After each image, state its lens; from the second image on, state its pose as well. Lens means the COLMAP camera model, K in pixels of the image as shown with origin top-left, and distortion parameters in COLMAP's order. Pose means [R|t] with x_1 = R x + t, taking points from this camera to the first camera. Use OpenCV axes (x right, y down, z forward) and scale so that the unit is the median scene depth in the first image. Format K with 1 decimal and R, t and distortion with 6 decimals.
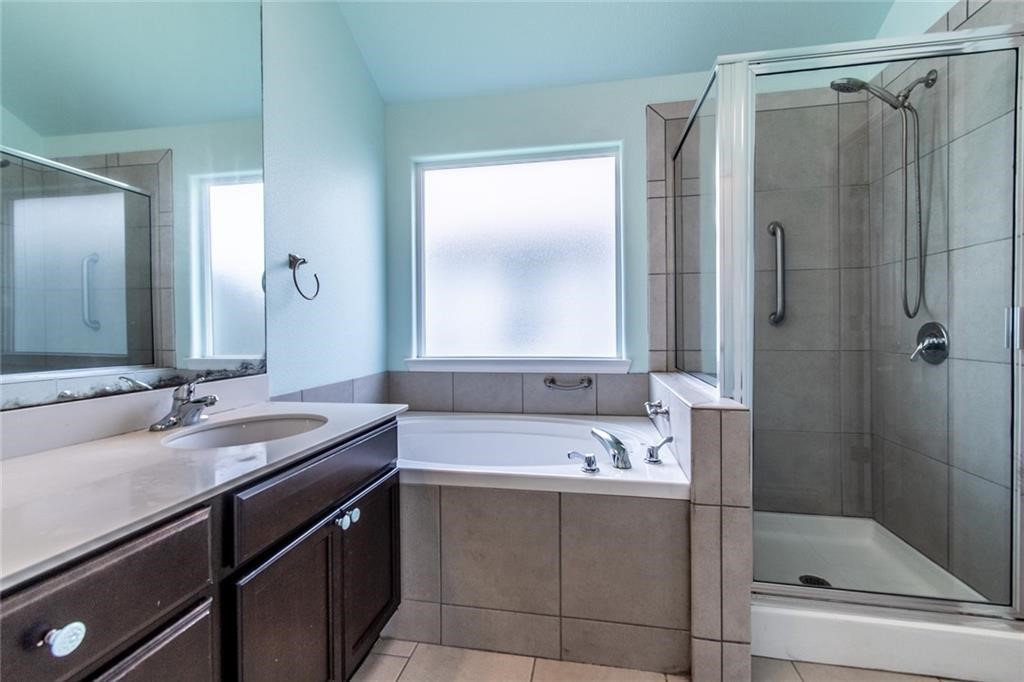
lens RADIAL K [[453.0, 0, 511.1], [0, 453.0, 335.8], [0, 0, 1]] dist [0.002153, -0.000546]
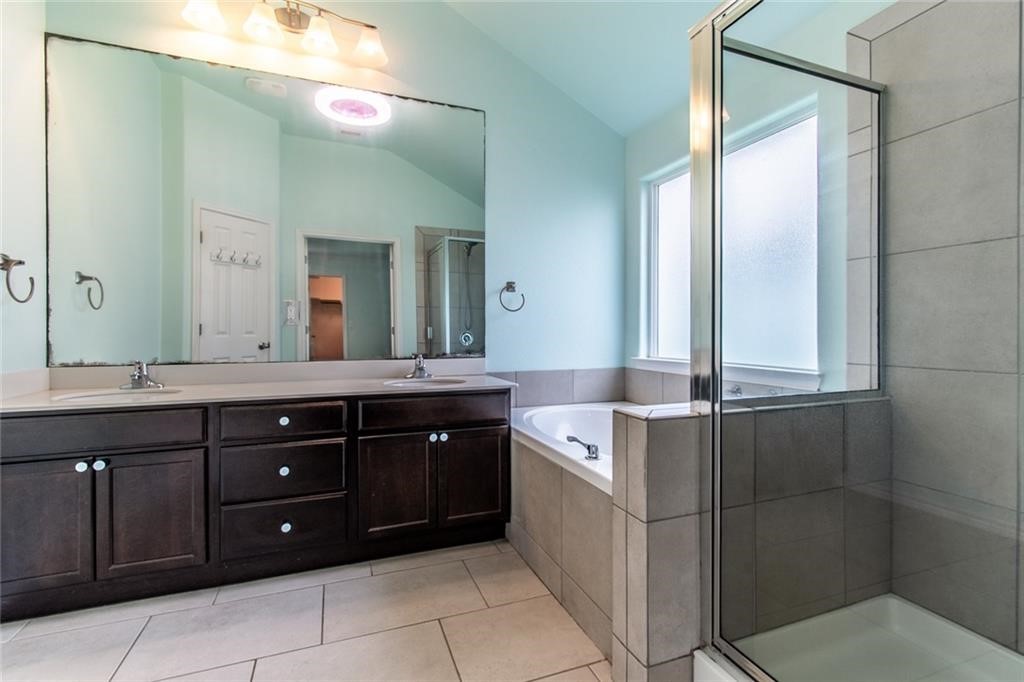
lens RADIAL K [[453.0, 0, 507.1], [0, 453.0, 337.3], [0, 0, 1]] dist [0.002153, -0.000546]
pose [[0.532929, 0.019119, -0.845944, 0.872509], [-0.019622, 0.999755, 0.010234, -0.008656], [0.845932, 0.011145, 0.533174, 0.188108]]
